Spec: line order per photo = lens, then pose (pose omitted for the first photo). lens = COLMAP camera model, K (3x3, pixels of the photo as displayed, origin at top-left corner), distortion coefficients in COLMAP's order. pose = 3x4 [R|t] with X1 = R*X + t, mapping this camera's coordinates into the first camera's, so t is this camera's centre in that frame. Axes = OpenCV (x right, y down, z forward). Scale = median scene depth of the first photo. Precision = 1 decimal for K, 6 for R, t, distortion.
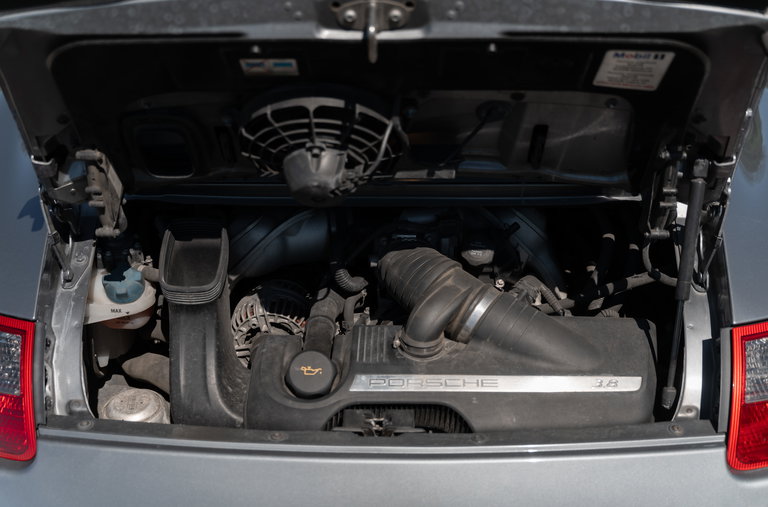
lens RADIAL K [[887.9, 0, 379.9], [0, 887.9, 252.3], [0, 0, 1]] dist [0.020003, 0.000000]
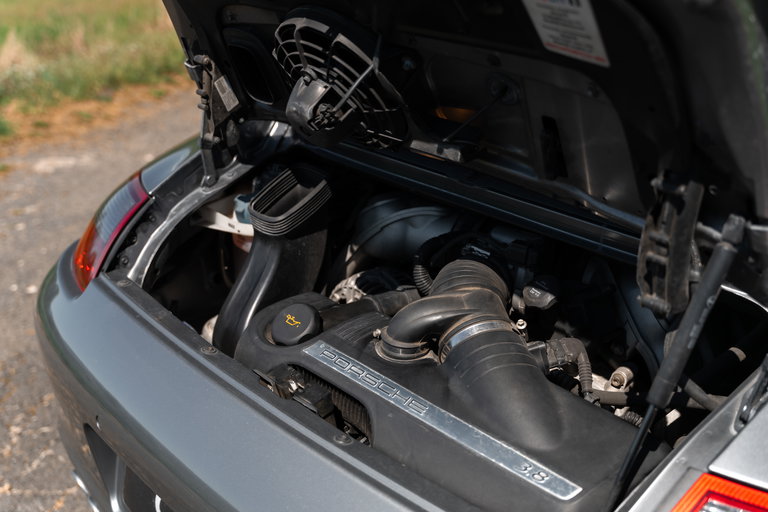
lens RADIAL K [[831.6, 0, 379.1], [0, 831.6, 252.0], [0, 0, 1]] dist [-0.007769, 0.000000]
pose [[0.721431, 0.306109, -0.621156, 0.554126], [-0.393318, 0.919395, -0.003730, 0.031272], [0.569946, 0.247003, 0.783678, 0.336515]]
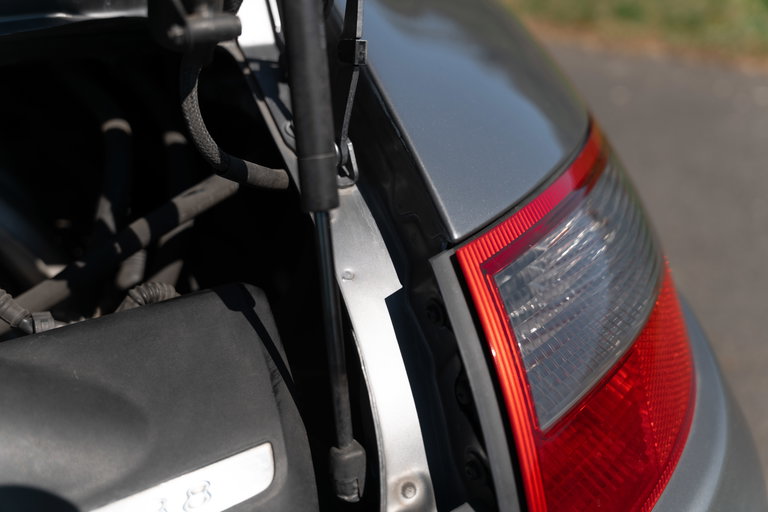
lens RADIAL K [[756.4, 0, 379.3], [0, 756.4, 256.3], [0, 0, 1]] dist [0.013327, 0.000000]
pose [[0.850889, -0.256783, 0.458312, 0.216820], [0.231927, 0.966395, 0.110863, 0.043545], [-0.471378, 0.011962, 0.881850, 0.727266]]
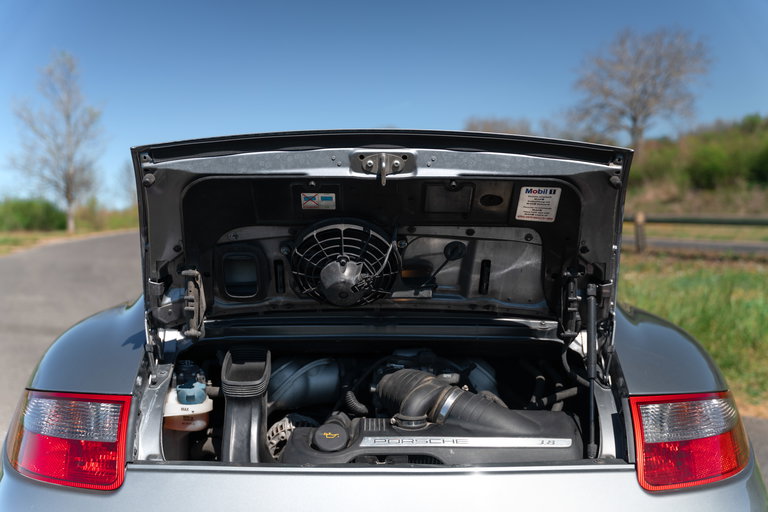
lens RADIAL K [[756.4, 0, 384.9], [0, 756.4, 258.9], [0, 0, 1]] dist [0.013327, 0.000000]
pose [[0.998942, 0.014043, 0.043801, -0.051386], [0.007309, 0.891700, -0.452567, 0.433992], [-0.045413, 0.452408, 0.890654, -0.163655]]
